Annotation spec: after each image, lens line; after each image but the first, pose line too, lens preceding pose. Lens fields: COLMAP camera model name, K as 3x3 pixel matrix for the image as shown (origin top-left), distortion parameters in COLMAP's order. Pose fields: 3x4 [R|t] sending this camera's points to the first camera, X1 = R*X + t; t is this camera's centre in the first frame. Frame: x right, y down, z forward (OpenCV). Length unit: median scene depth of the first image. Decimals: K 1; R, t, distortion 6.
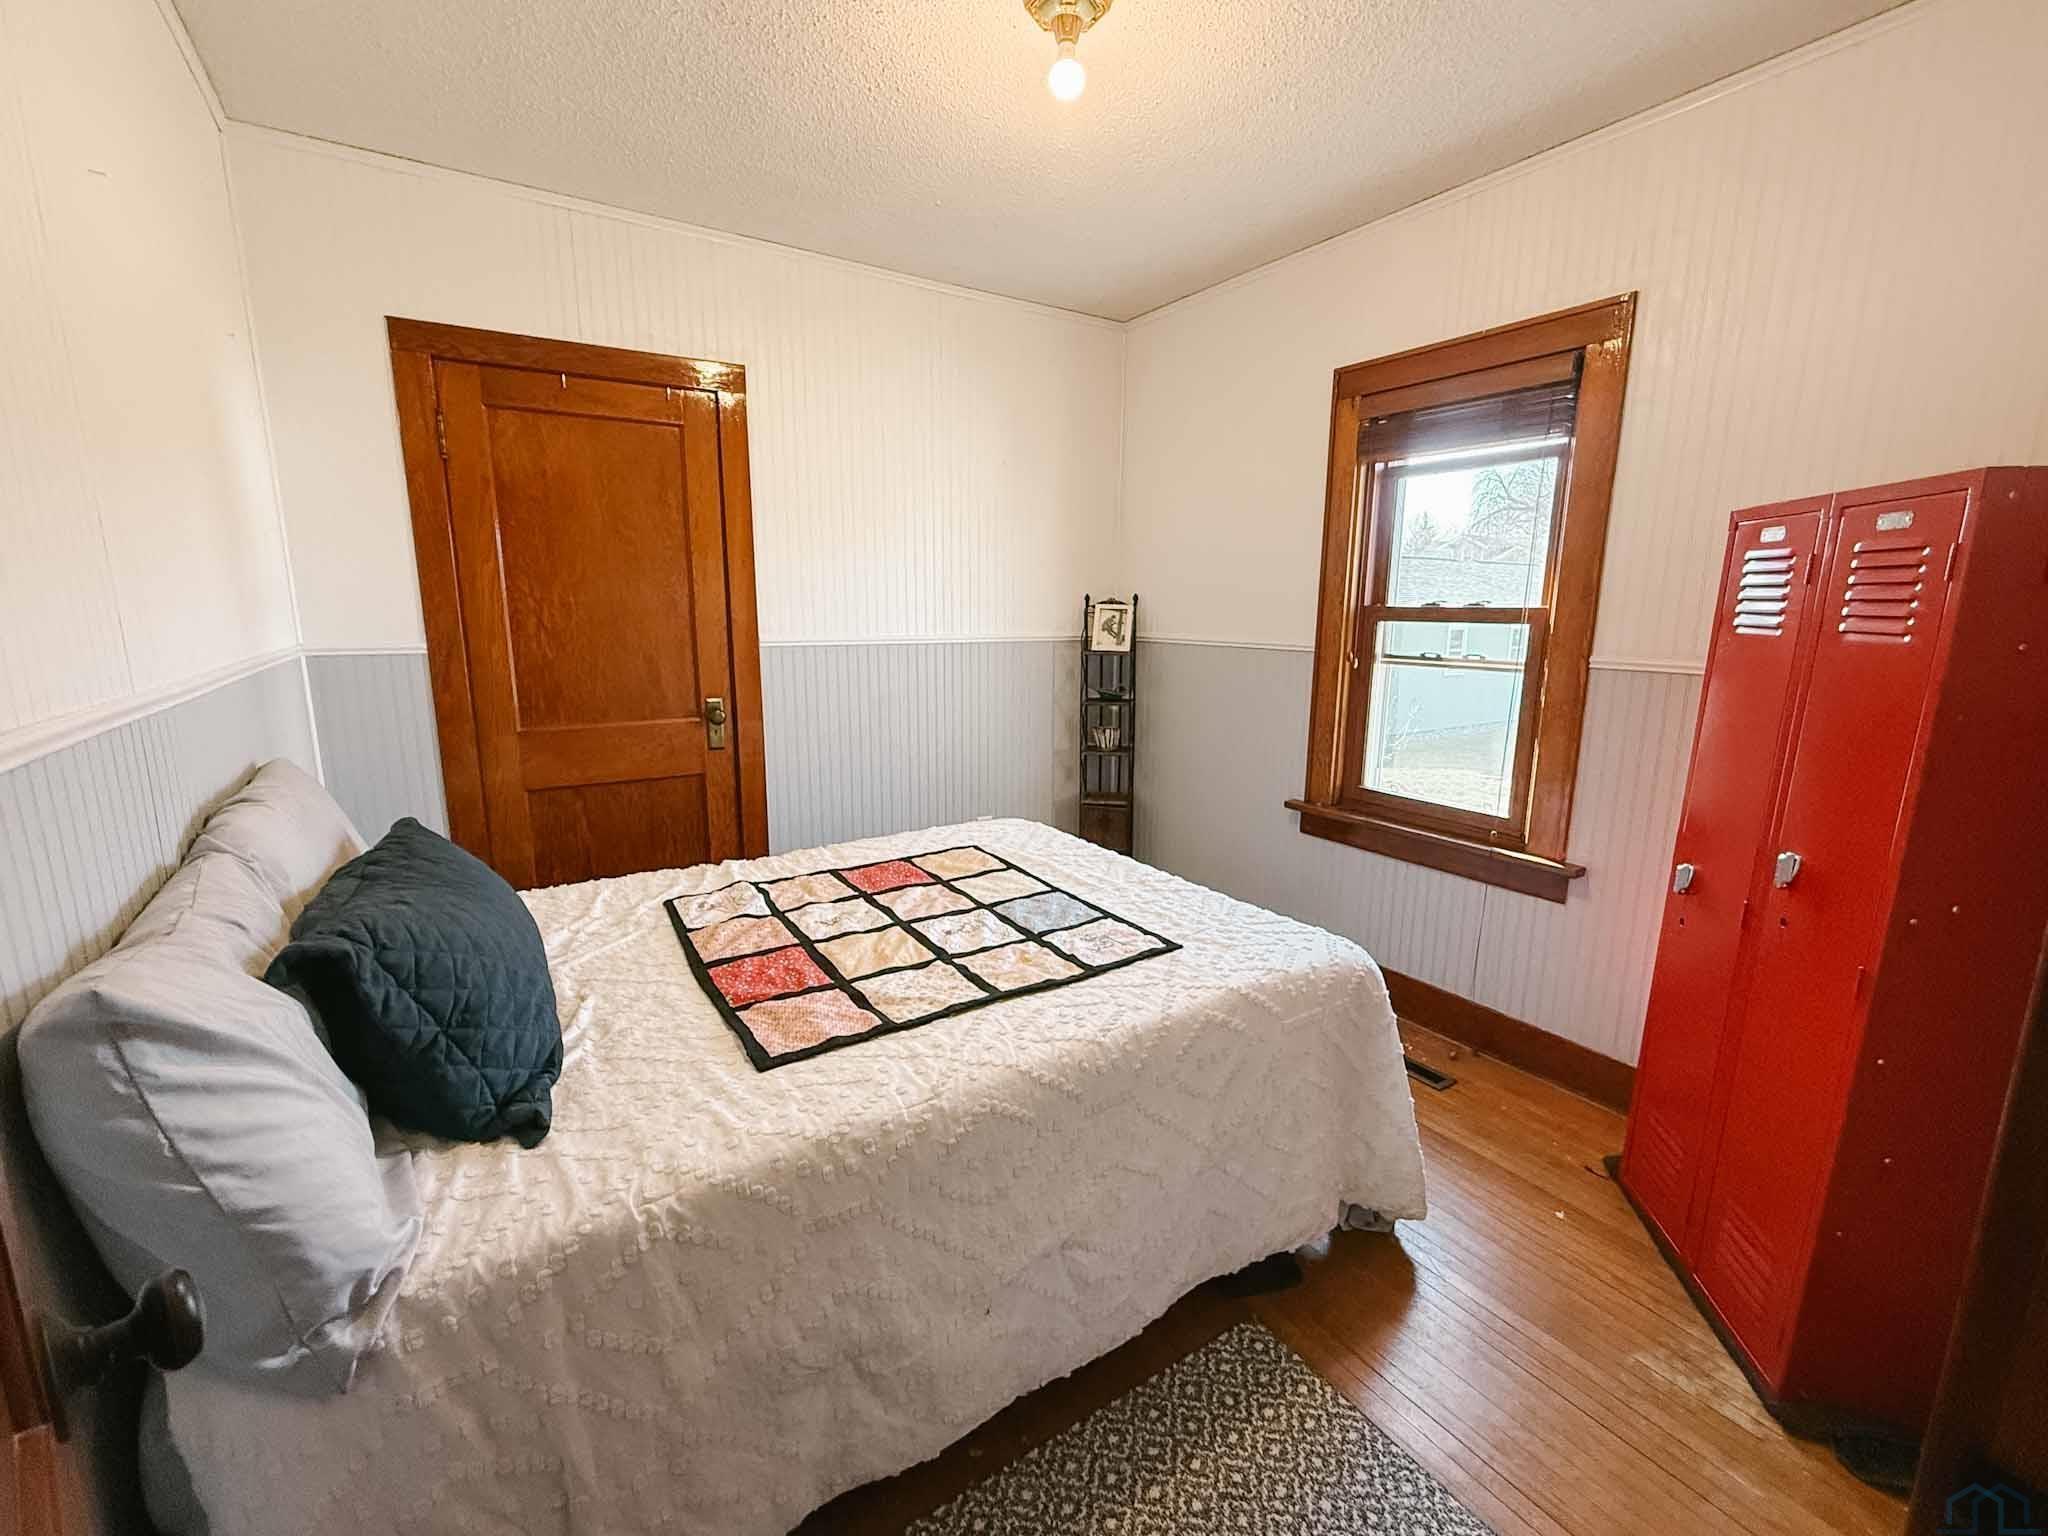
lens RADIAL K [[887.2, 0, 1022.5], [0, 887.2, 769.1], [0, 0, 1]] dist [0.000012, 0.000000]
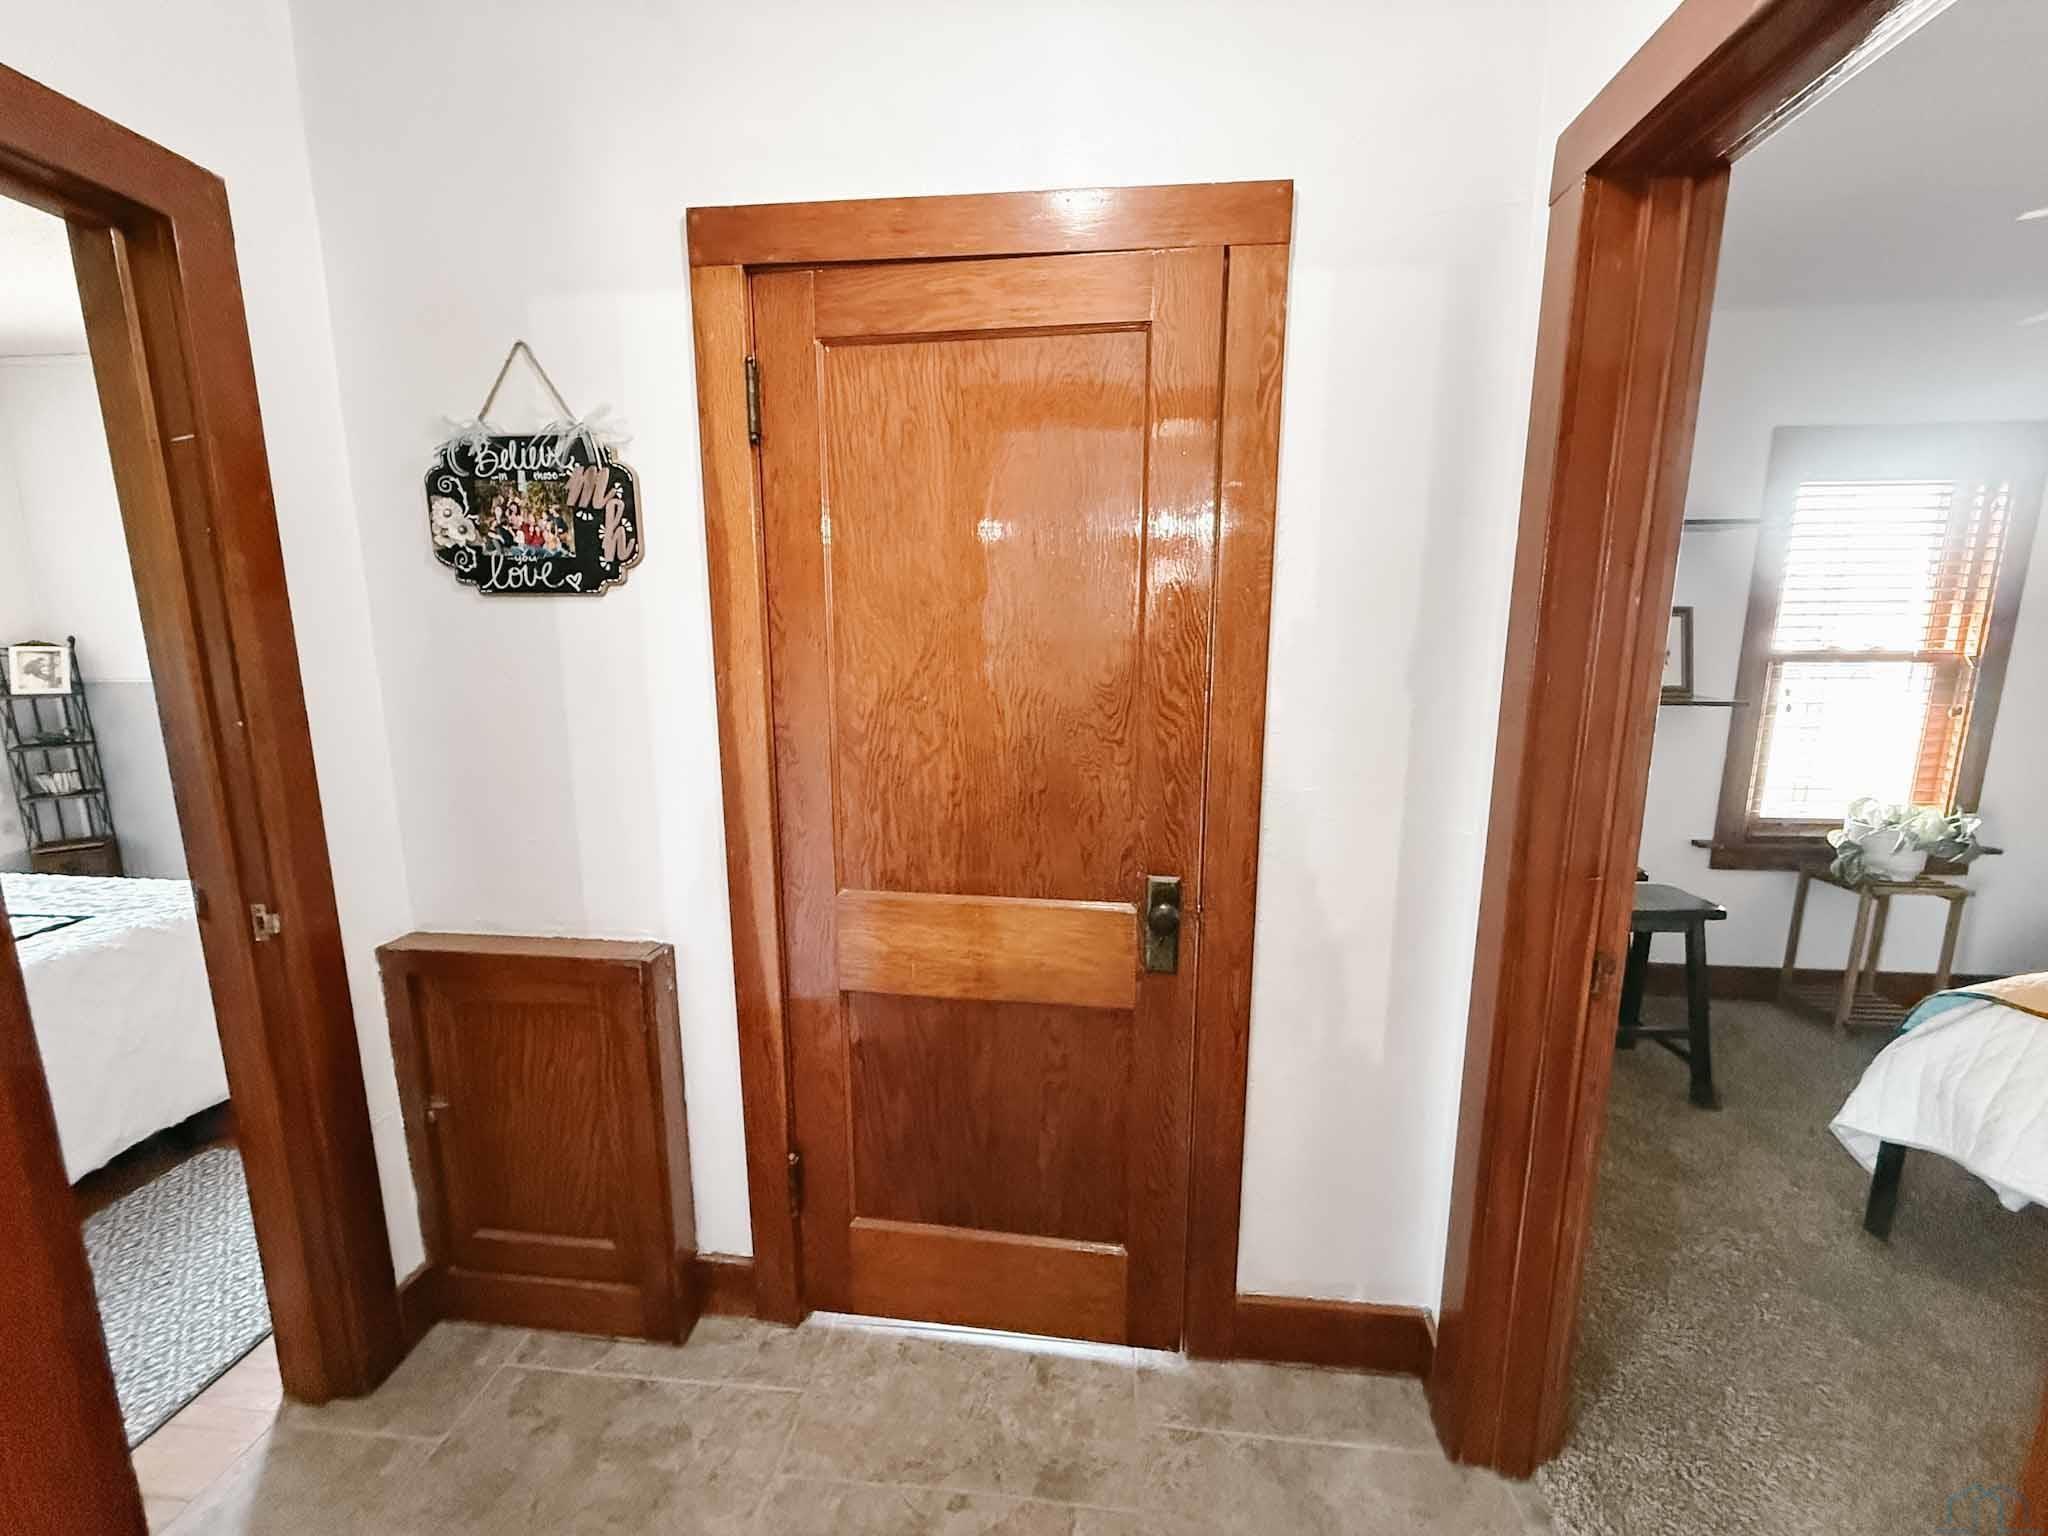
lens RADIAL K [[809.9, 0, 1023.1], [0, 809.9, 770.5], [0, 0, 1]] dist [0.001708, 0.000180]
pose [[0.624601, -0.147884, 0.766814, 0.074106], [0.162483, 0.985028, 0.057619, 0.072934], [-0.763854, 0.088605, 0.639278, -0.385881]]
